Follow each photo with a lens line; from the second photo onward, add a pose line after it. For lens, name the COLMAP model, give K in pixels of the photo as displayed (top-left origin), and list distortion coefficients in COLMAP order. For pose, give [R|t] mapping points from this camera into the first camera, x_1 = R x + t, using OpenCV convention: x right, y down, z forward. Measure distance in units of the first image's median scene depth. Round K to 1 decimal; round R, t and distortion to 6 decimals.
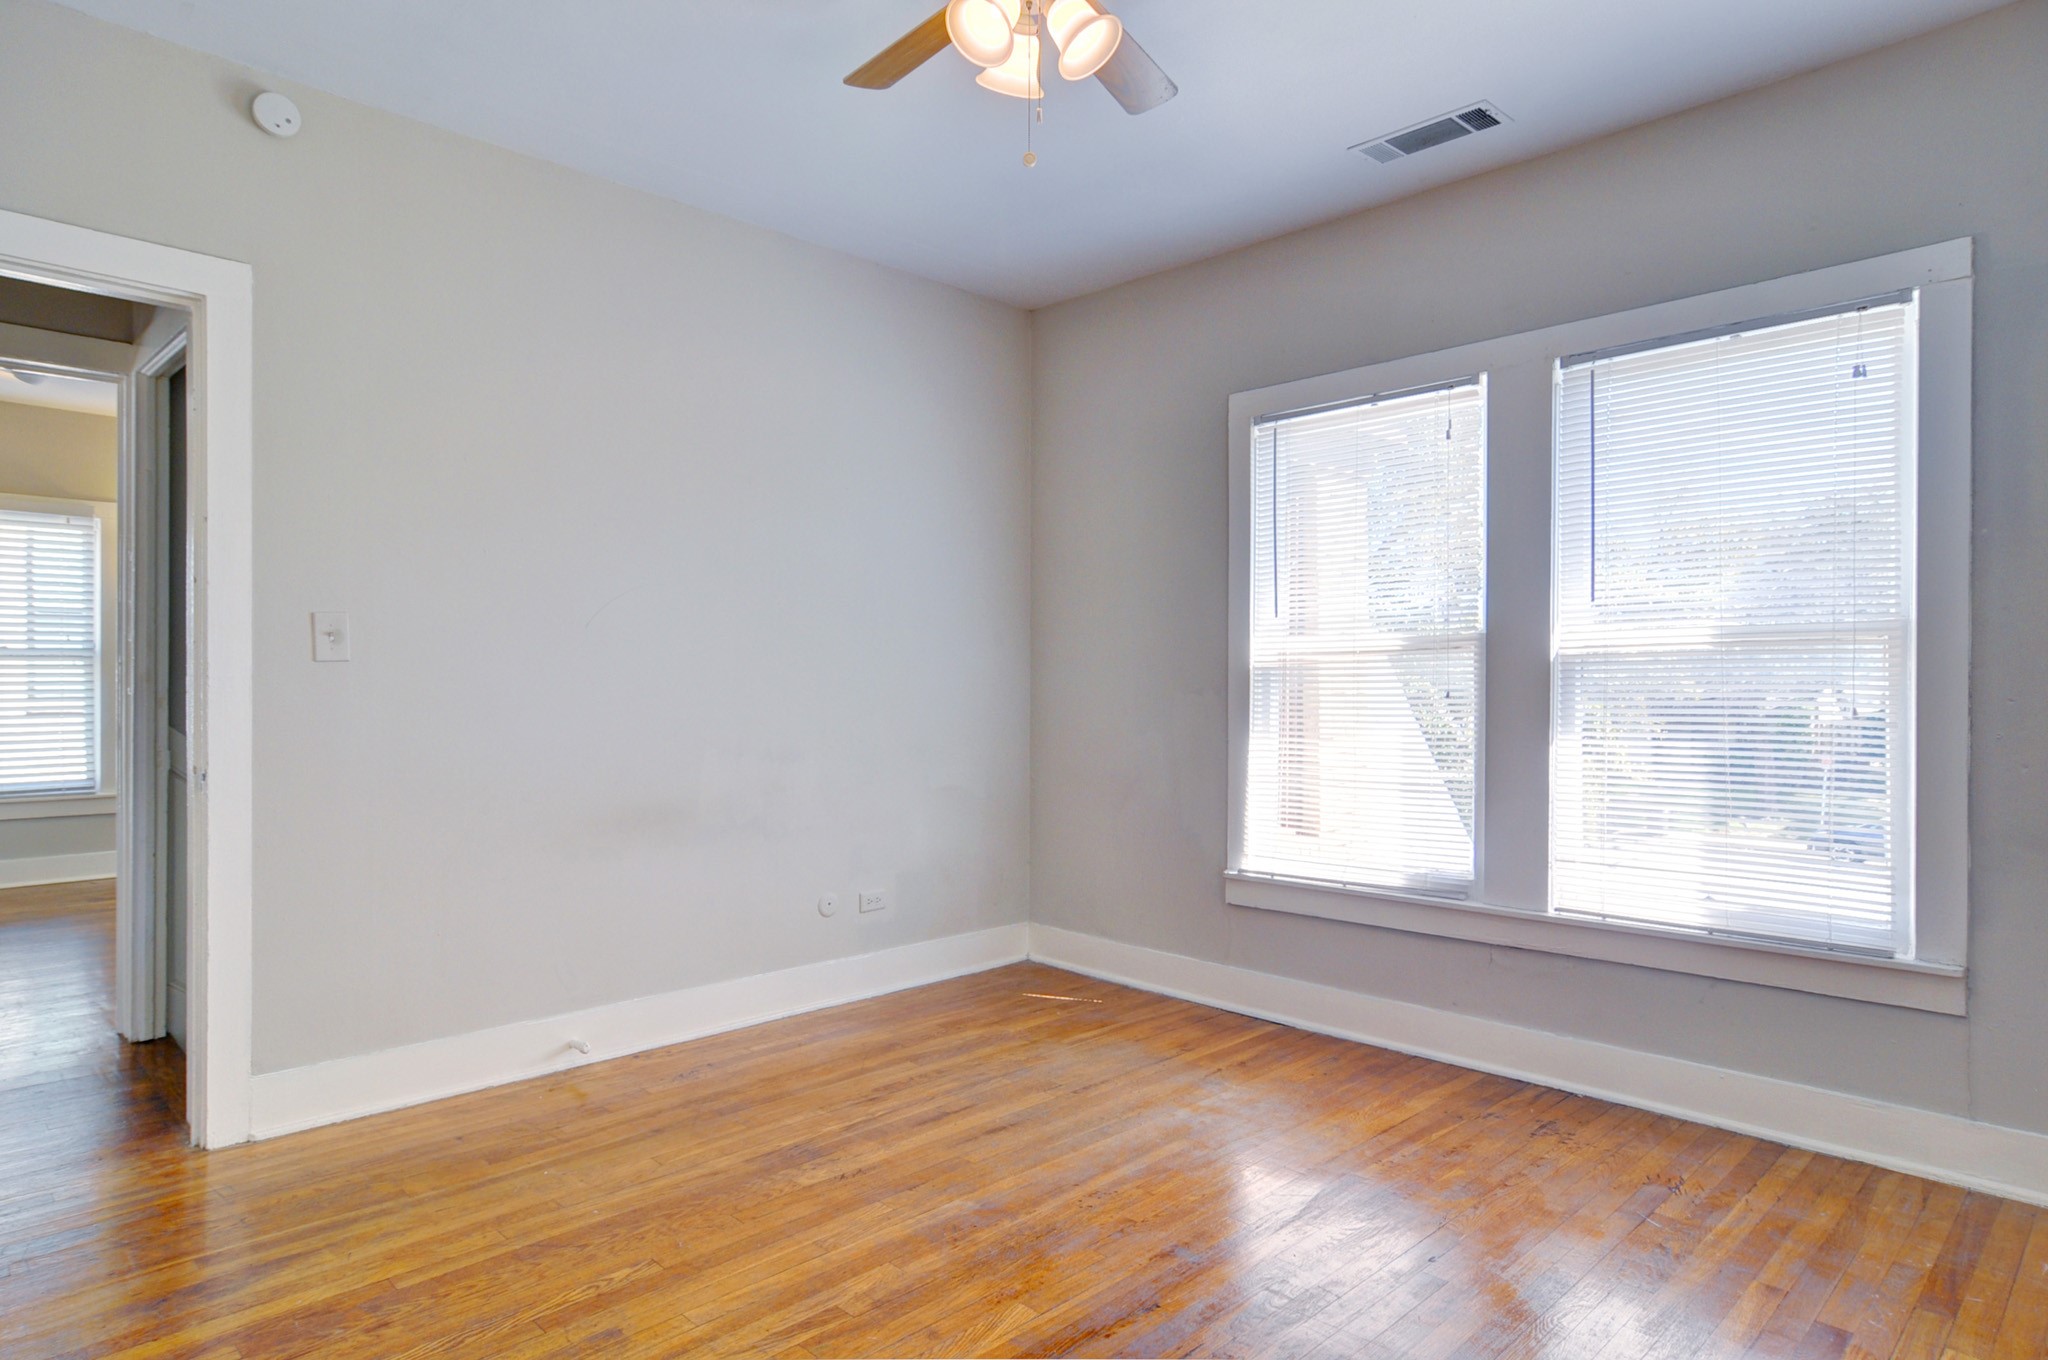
lens RADIAL K [[1175.4, 0, 1021.6], [0, 1175.4, 678.3], [0, 0, 1]] dist [-0.001387, 0.003771]
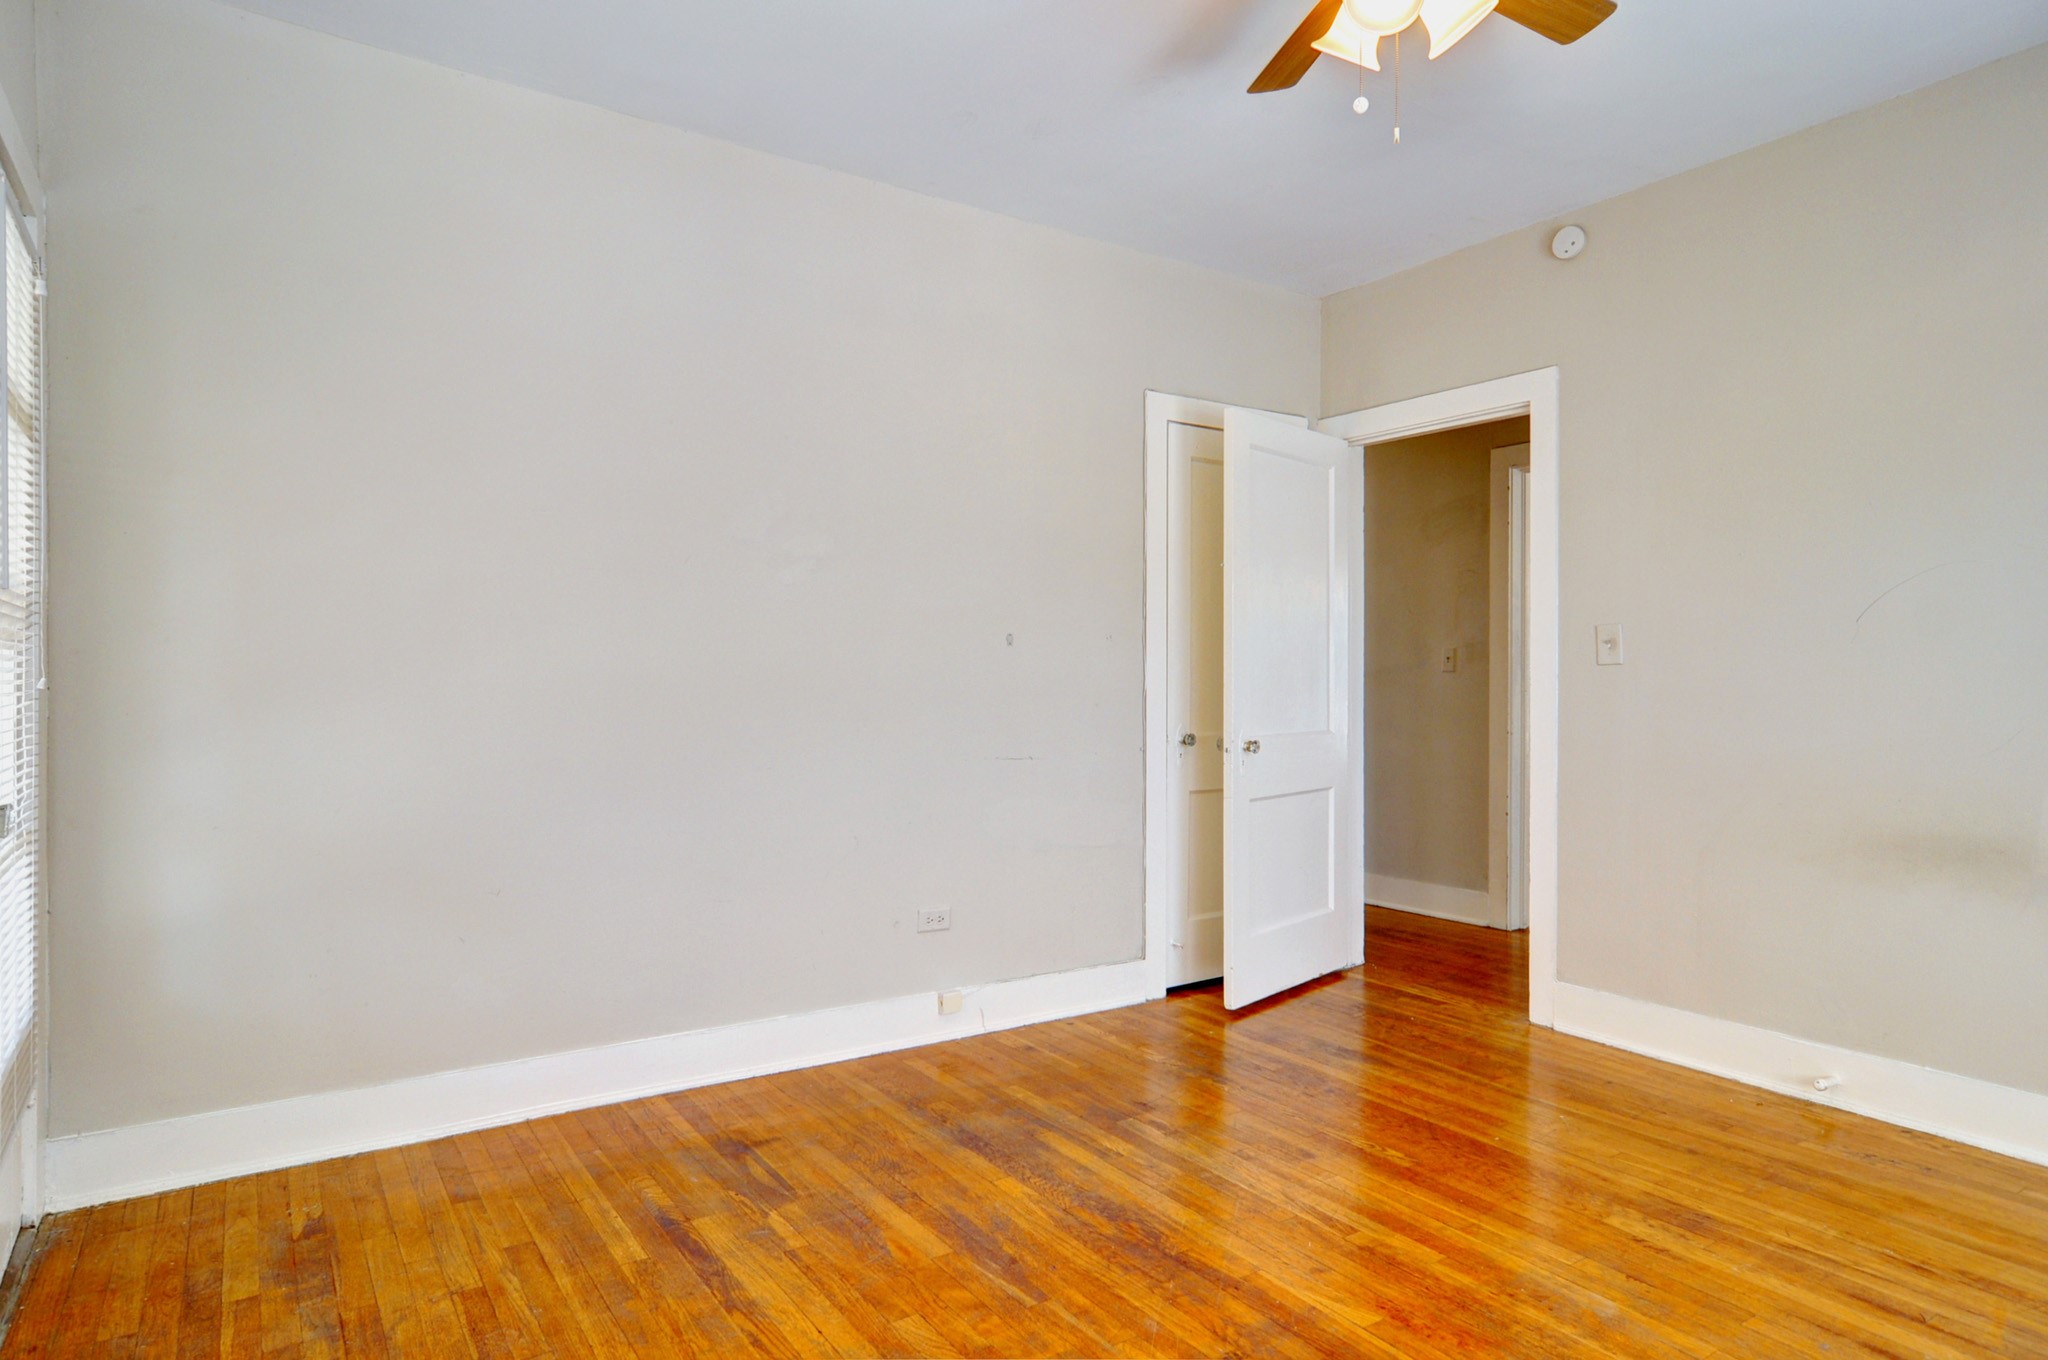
lens RADIAL K [[1175.4, 0, 1005.5], [0, 1175.4, 691.3], [0, 0, 1]] dist [-0.001387, 0.003771]
pose [[-0.212750, 0.008826, -0.977067, 0.703474], [0.000480, 0.999960, 0.008928, 0.001966], [0.977107, 0.001430, -0.212746, 0.625607]]
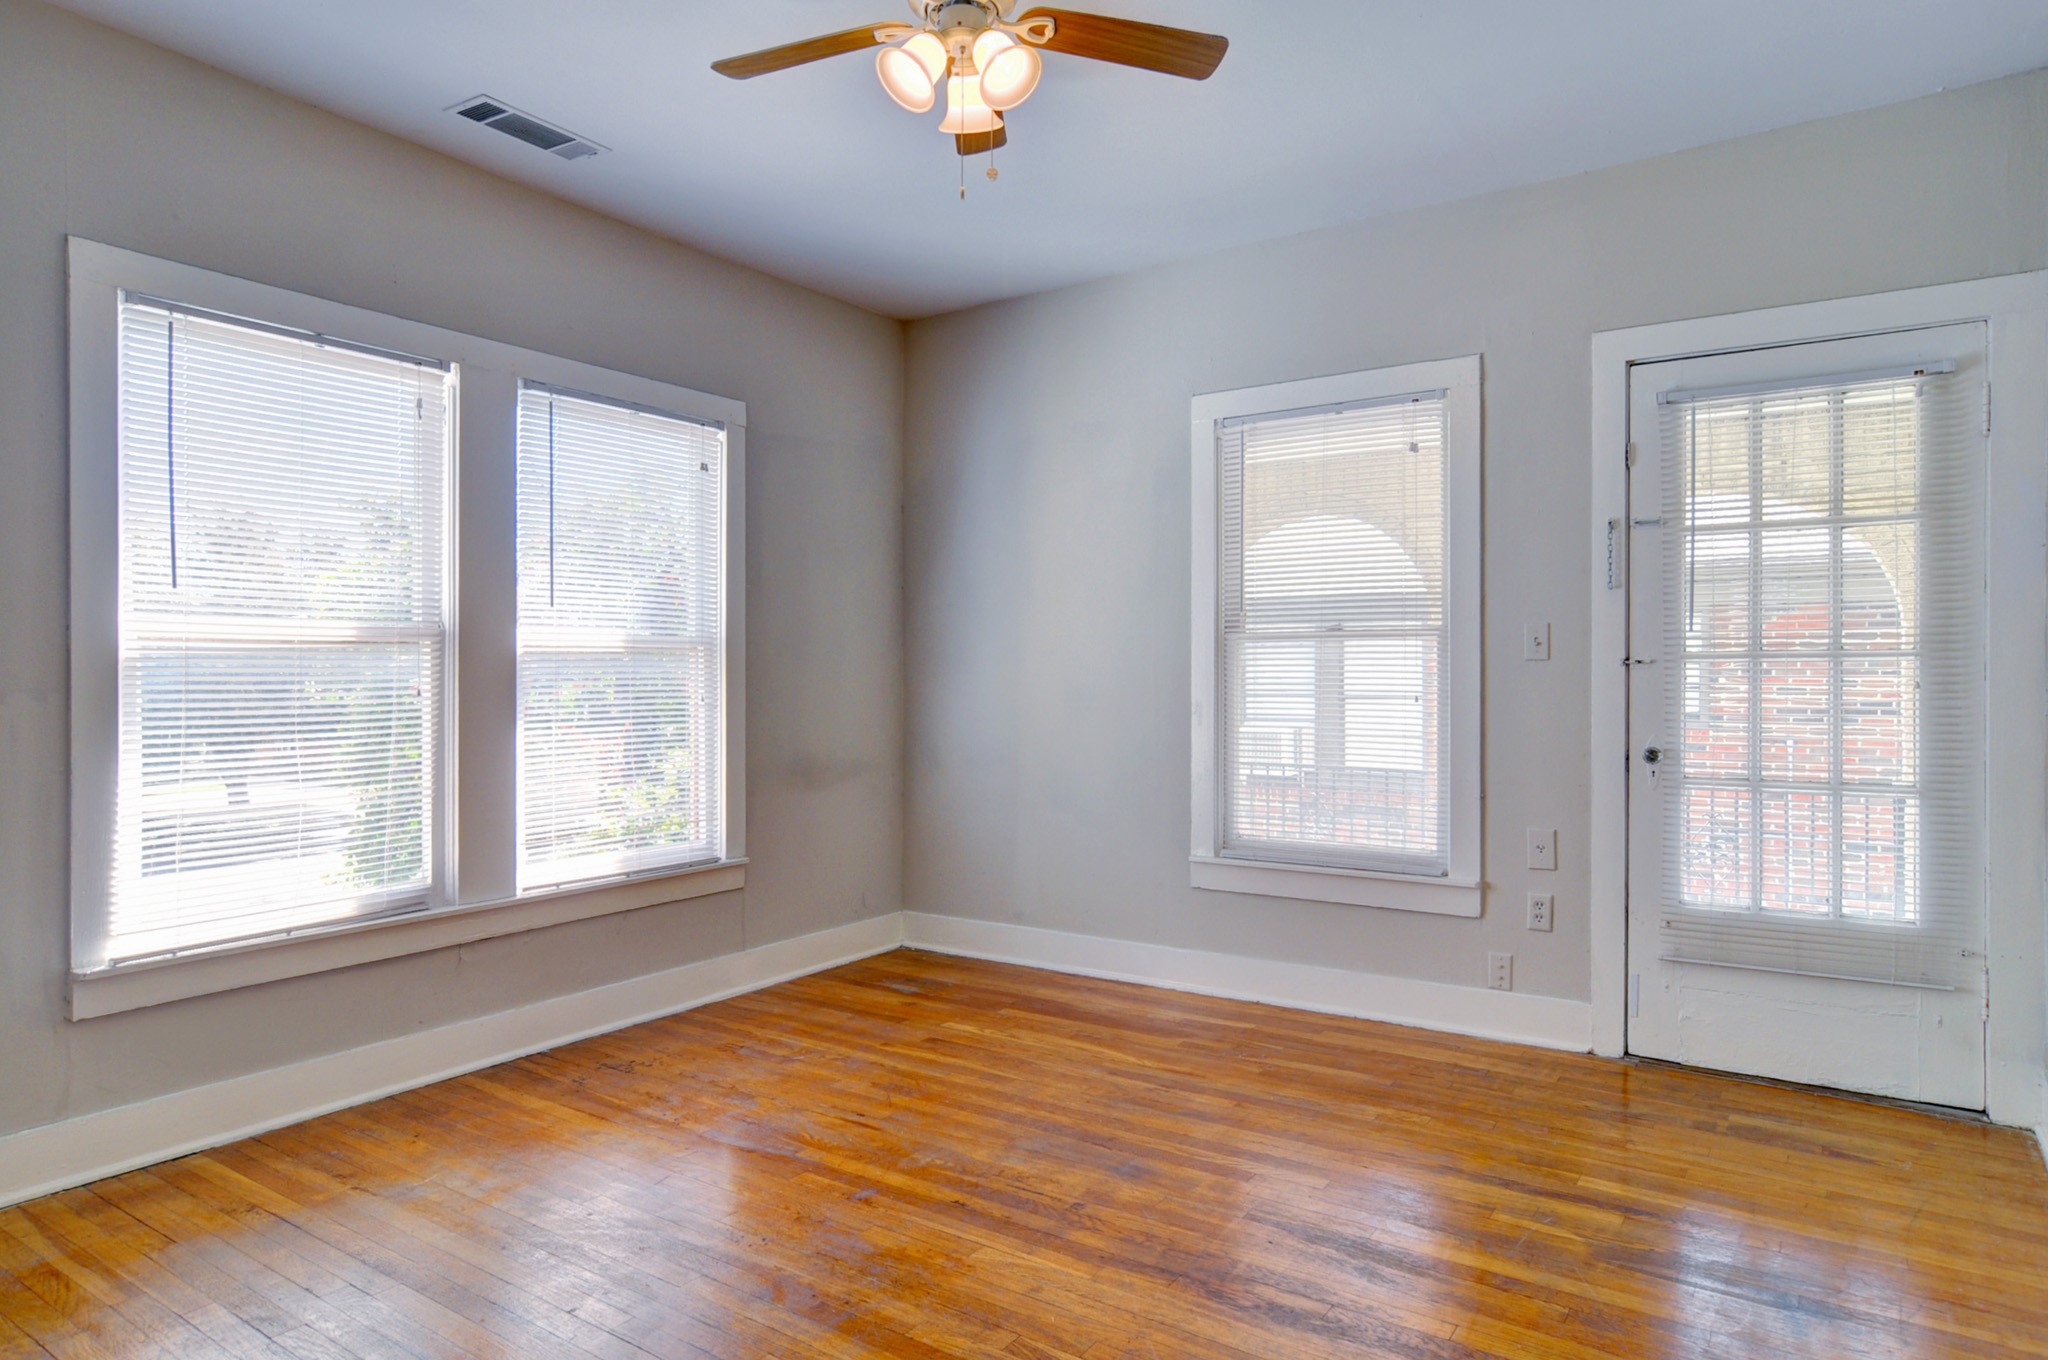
lens RADIAL K [[1175.4, 0, 1042.1], [0, 1175.4, 681.1], [0, 0, 1]] dist [-0.001387, 0.003771]
pose [[-0.193205, -0.001718, 0.981157, -0.741407], [-0.003166, 0.999994, 0.001127, 0.002354], [-0.981153, -0.002888, -0.193210, 0.794364]]
